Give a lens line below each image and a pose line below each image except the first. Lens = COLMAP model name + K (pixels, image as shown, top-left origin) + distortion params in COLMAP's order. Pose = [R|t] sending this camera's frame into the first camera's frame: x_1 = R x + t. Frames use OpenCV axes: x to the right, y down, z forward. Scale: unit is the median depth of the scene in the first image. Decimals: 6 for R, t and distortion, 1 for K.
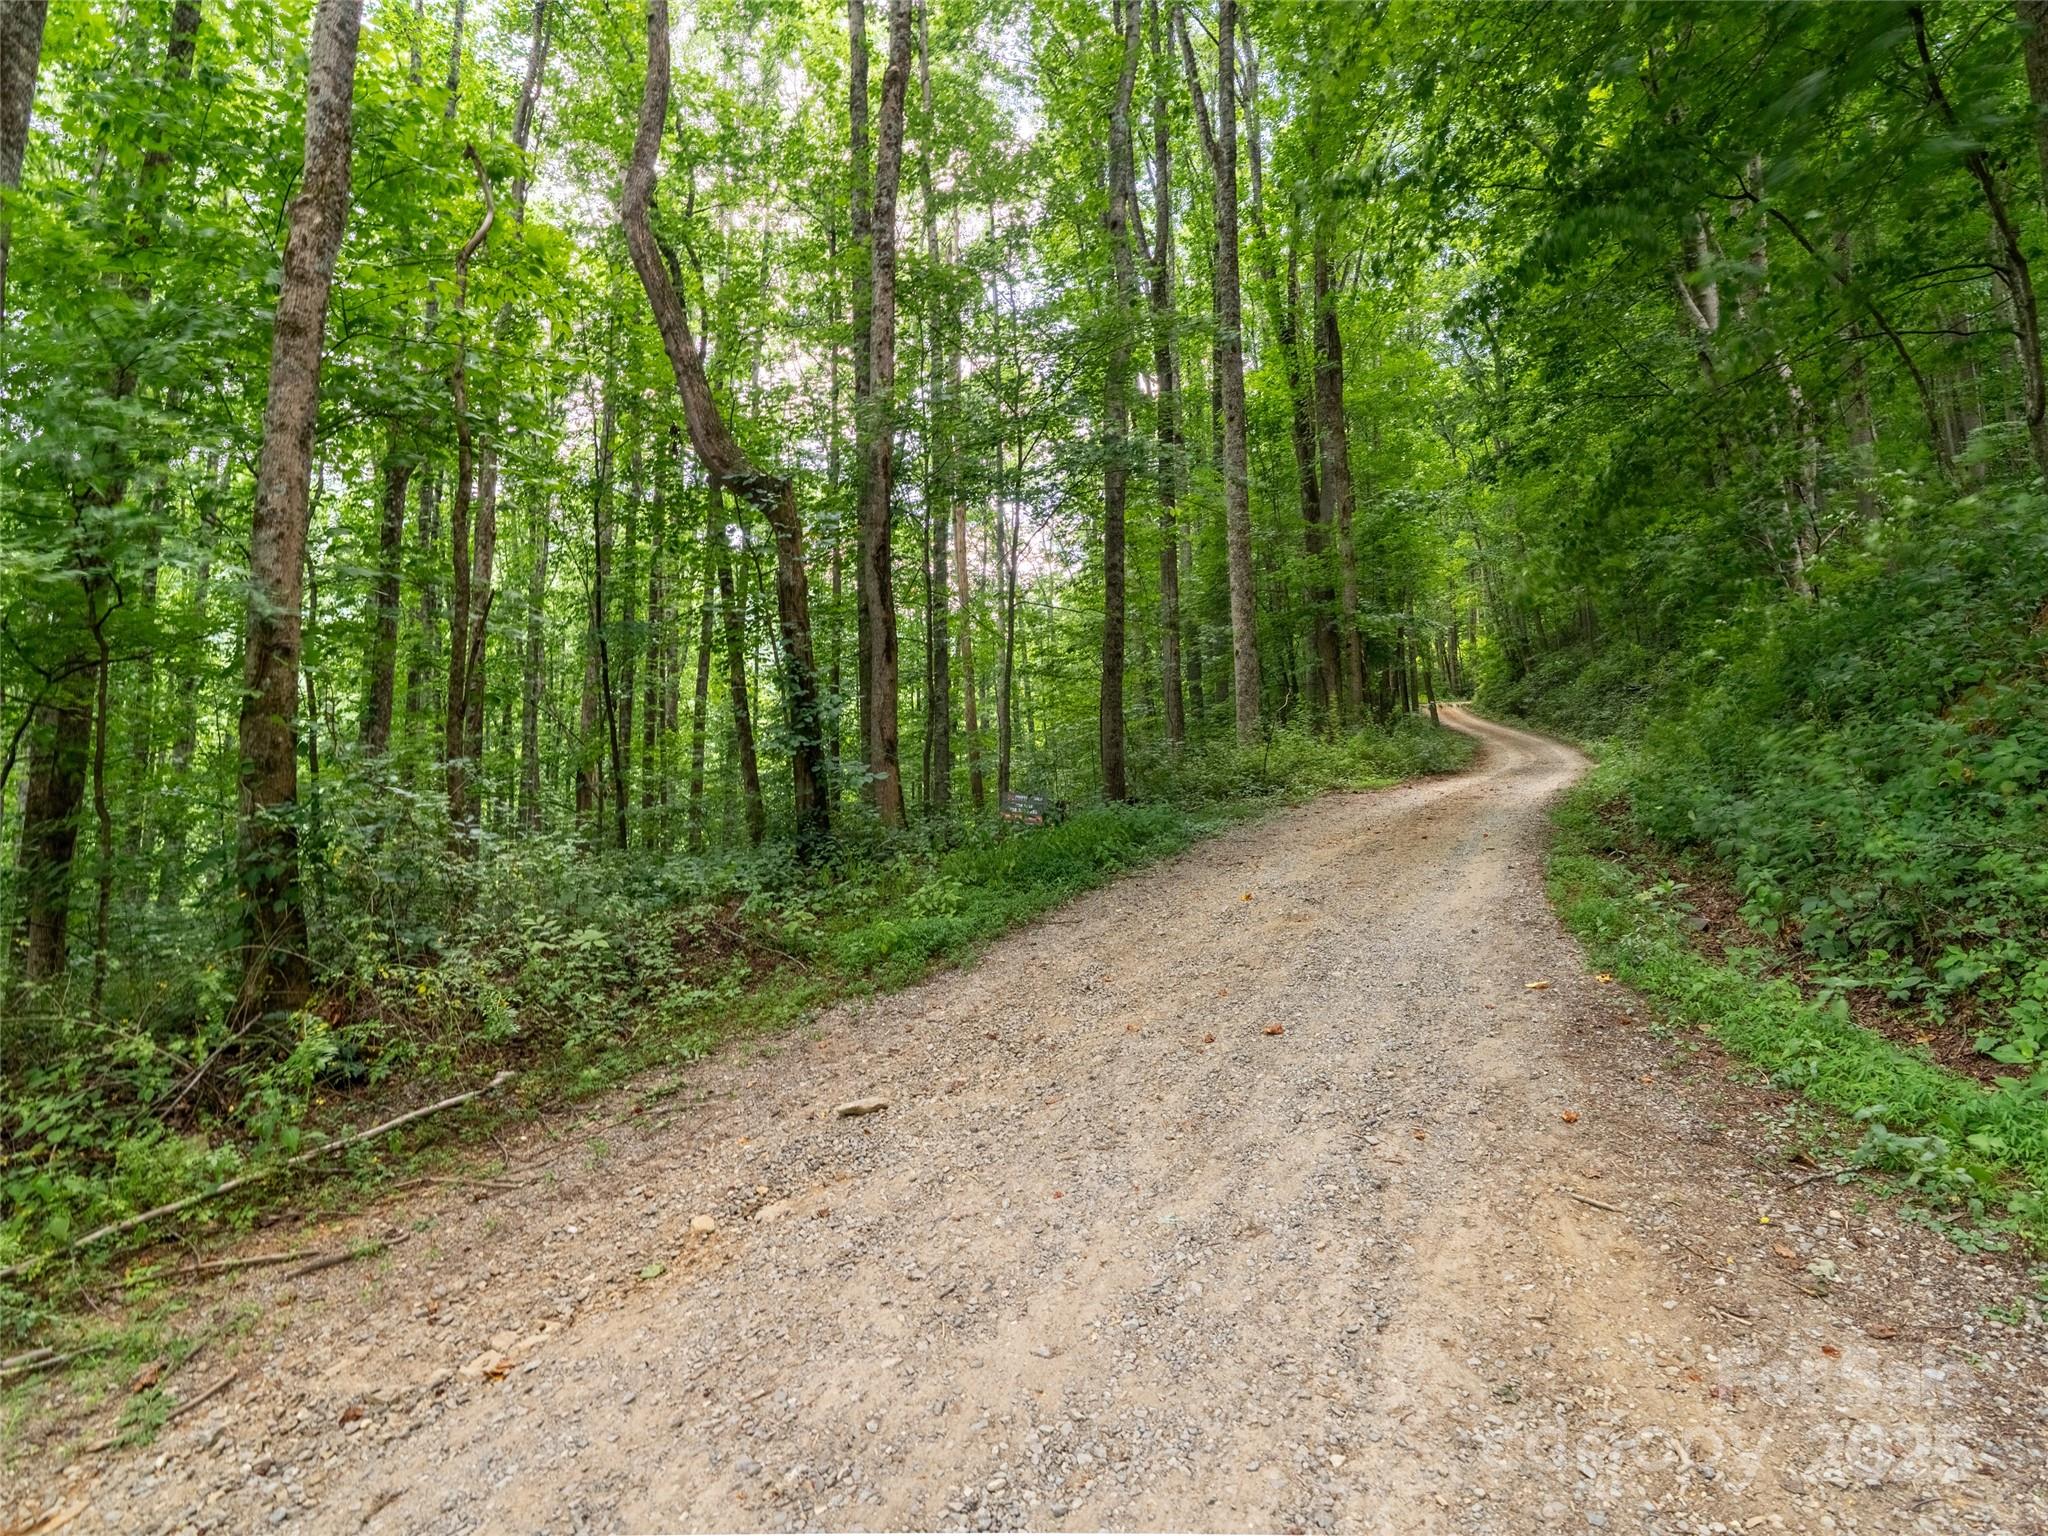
lens RADIAL K [[1001.2, 0, 1020.8], [0, 1001.2, 764.4], [0, 0, 1]] dist [-0.016204, 0.000080]
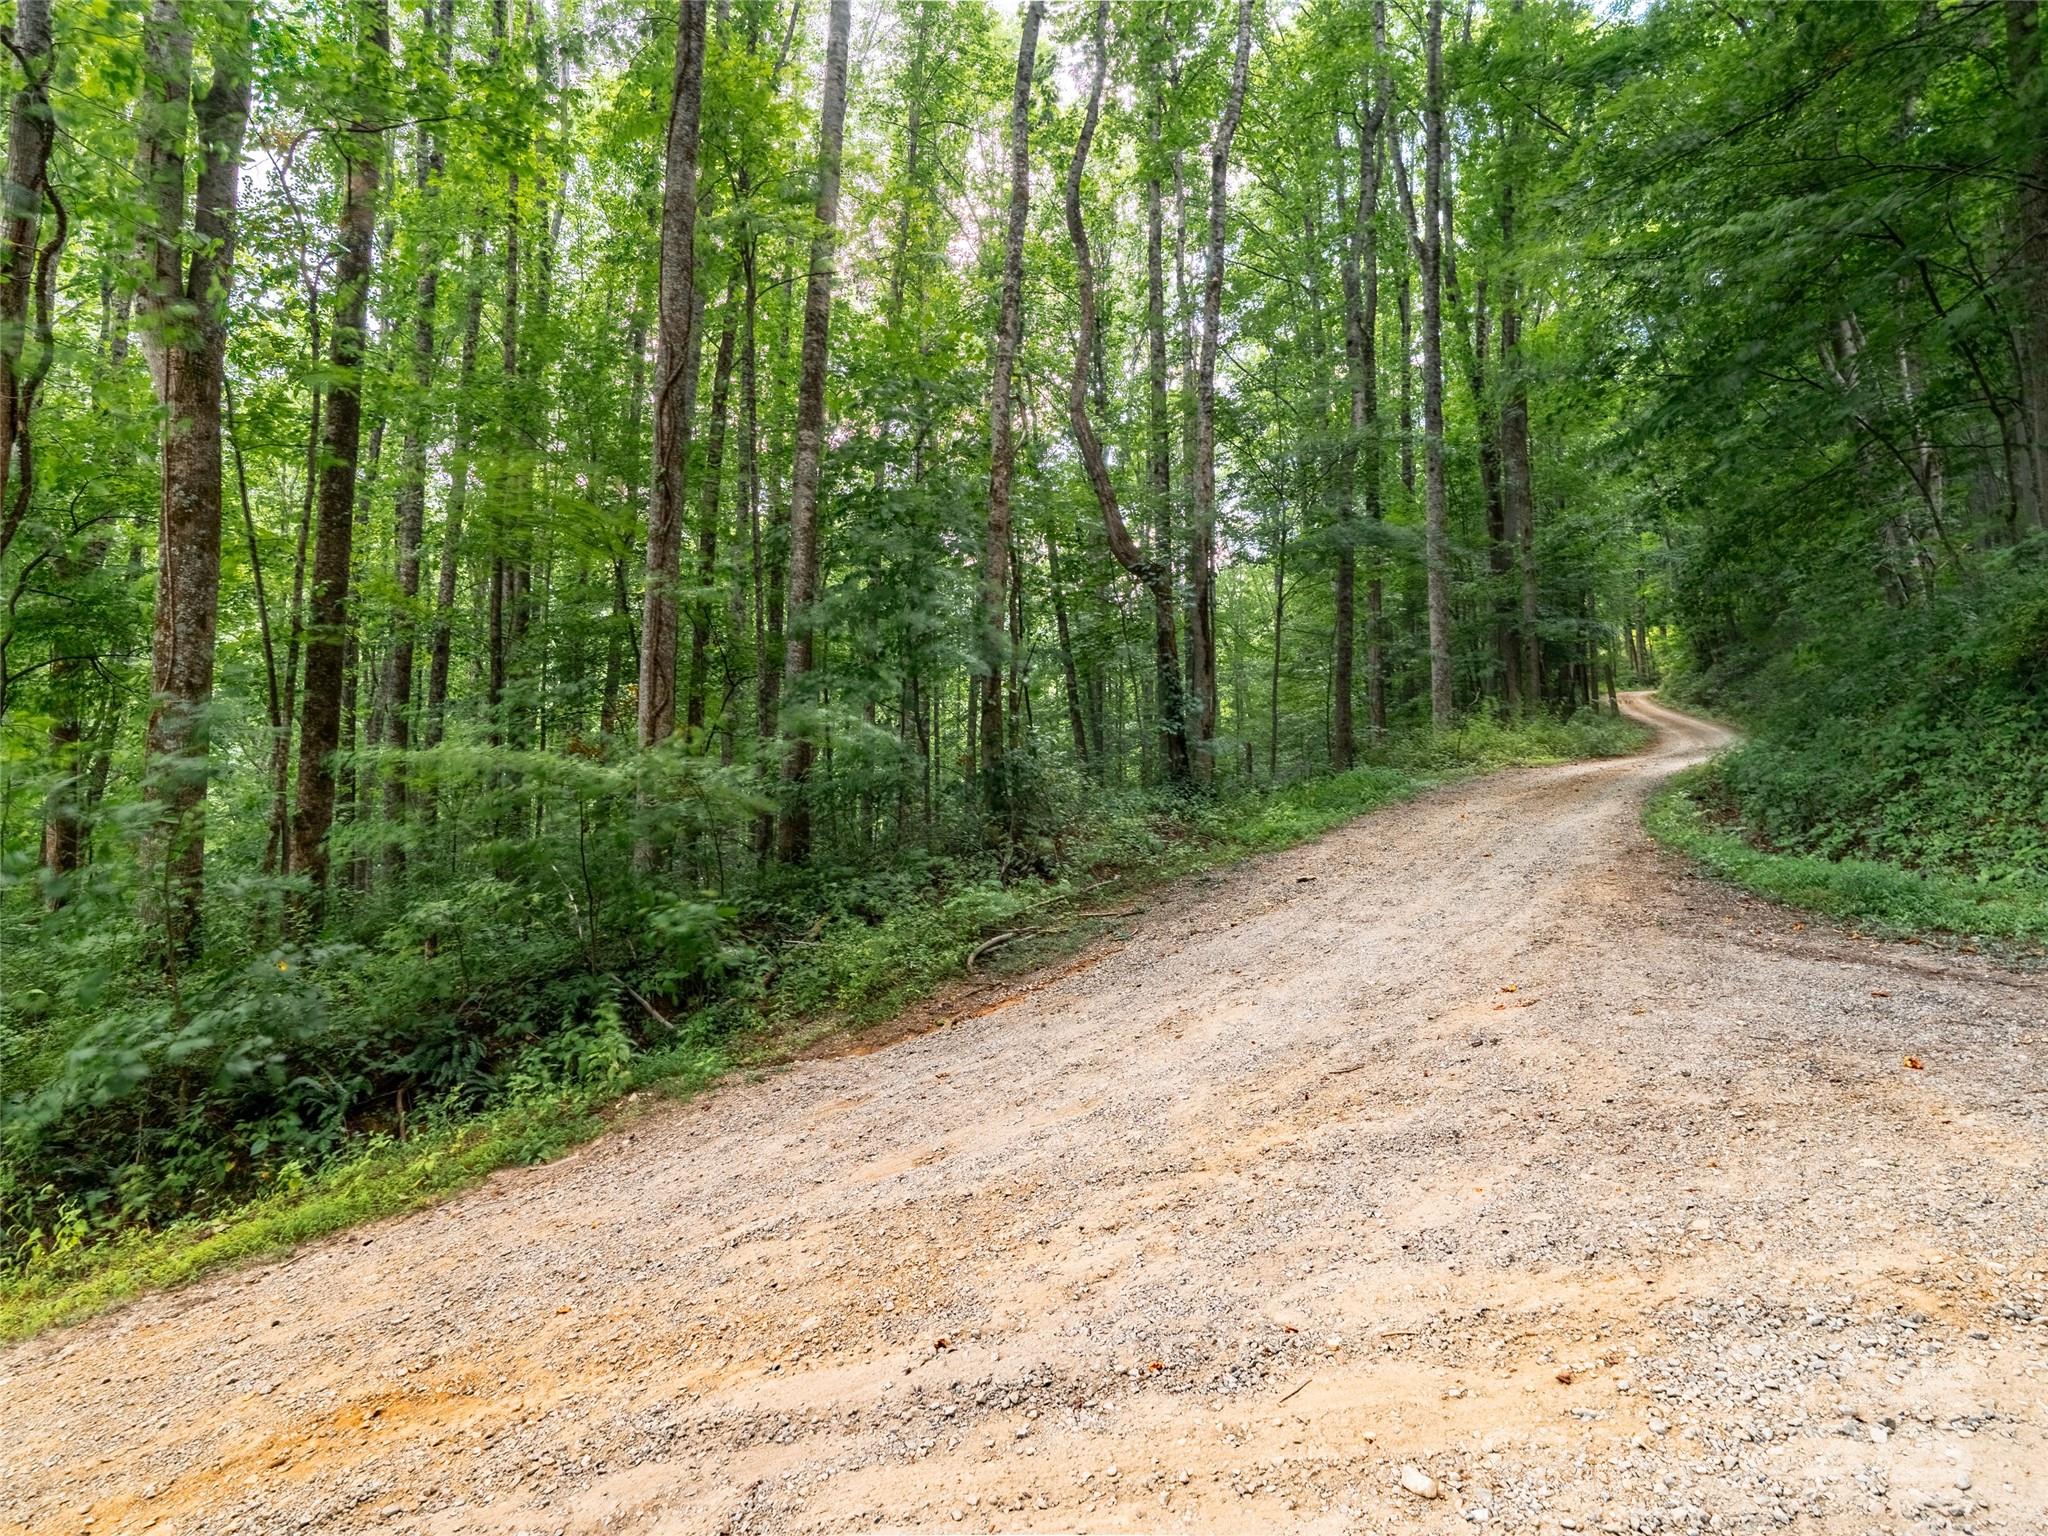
lens RADIAL K [[1001.2, 0, 1020.8], [0, 1001.2, 764.4], [0, 0, 1]] dist [-0.016204, 0.000080]
pose [[0.988356, 0.013209, -0.151582, -0.082478], [-0.011013, 0.999822, 0.015314, 0.006987], [0.151757, -0.013466, 0.988326, -0.251817]]
